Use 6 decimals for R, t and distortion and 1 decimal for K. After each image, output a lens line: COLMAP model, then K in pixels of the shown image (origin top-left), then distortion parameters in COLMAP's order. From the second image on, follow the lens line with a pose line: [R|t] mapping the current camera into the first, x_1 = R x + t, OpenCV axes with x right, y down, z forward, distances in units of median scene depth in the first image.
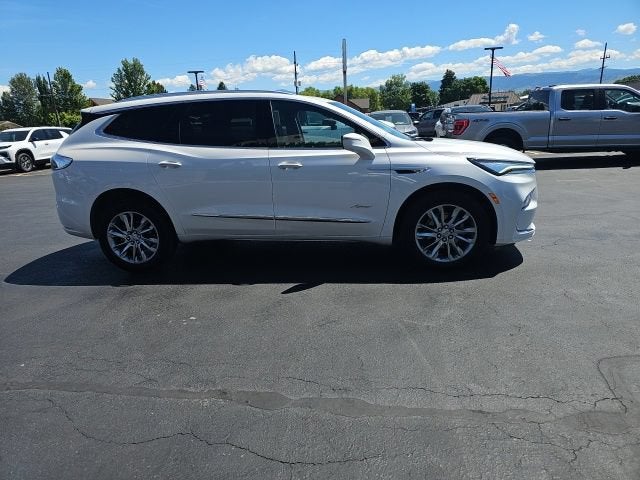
lens RADIAL K [[416.1, 0, 308.0], [0, 416.1, 238.6], [0, 0, 1]] dist [0.060899, -0.045718]
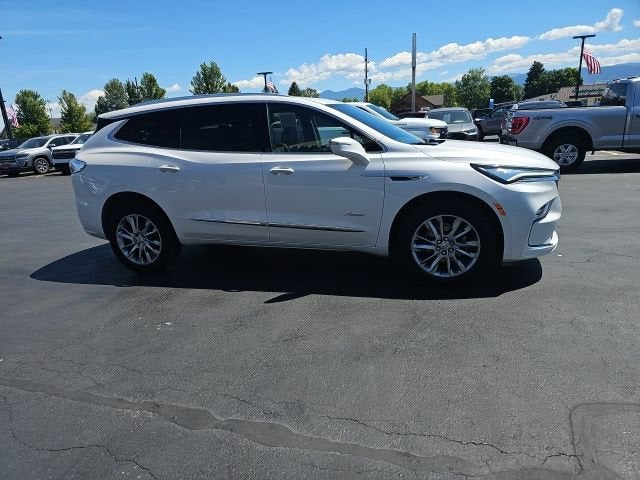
lens RADIAL K [[416.1, 0, 312.6], [0, 416.1, 244.8], [0, 0, 1]] dist [0.060899, -0.045718]
pose [[0.987874, 0.032495, -0.151820, 0.171949], [-0.030051, 0.999380, 0.018367, -0.022631], [0.152322, -0.013582, 0.988238, 0.048850]]
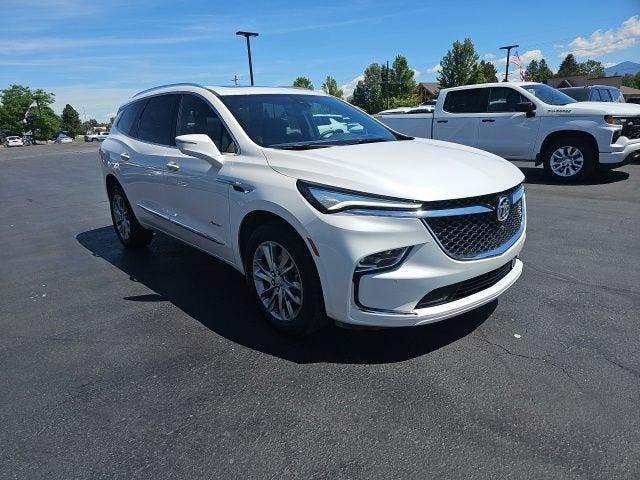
lens RADIAL K [[416.1, 0, 312.9], [0, 416.1, 246.1], [0, 0, 1]] dist [0.060899, -0.045718]
pose [[0.752977, 0.202971, -0.625963, 0.770263], [-0.167836, 0.979018, 0.115559, -0.156053], [0.636284, 0.018046, 0.771244, 0.466274]]
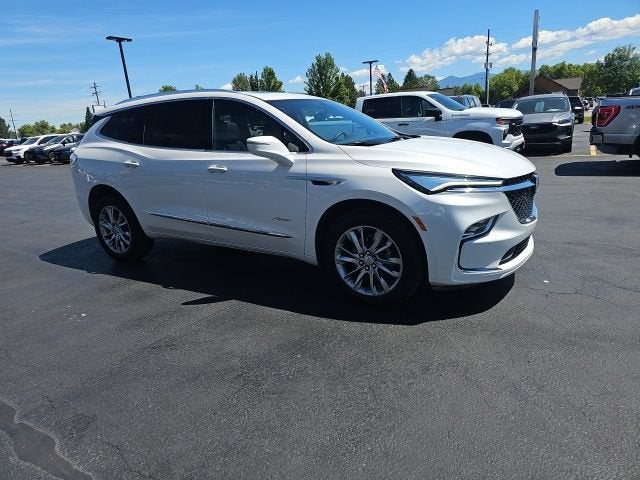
lens RADIAL K [[416.1, 0, 316.0], [0, 416.1, 239.9], [0, 0, 1]] dist [0.060899, -0.045718]
pose [[0.915846, 0.099392, -0.389033, 0.520711], [-0.088257, 0.995015, 0.046440, -0.077726], [0.391709, -0.008196, 0.920052, 0.208359]]
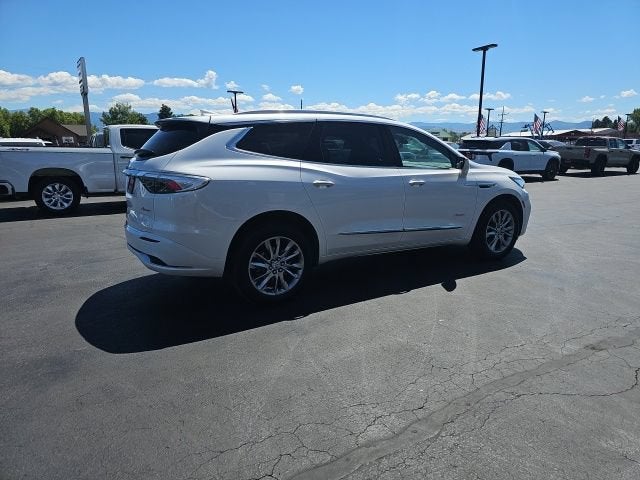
lens RADIAL K [[416.1, 0, 319.6], [0, 416.1, 245.2], [0, 0, 1]] dist [0.060899, -0.045718]
pose [[0.787312, -0.093772, 0.609383, -0.932879], [0.130956, 0.991248, -0.016660, -0.020503], [-0.602487, 0.092919, 0.792701, 0.256559]]
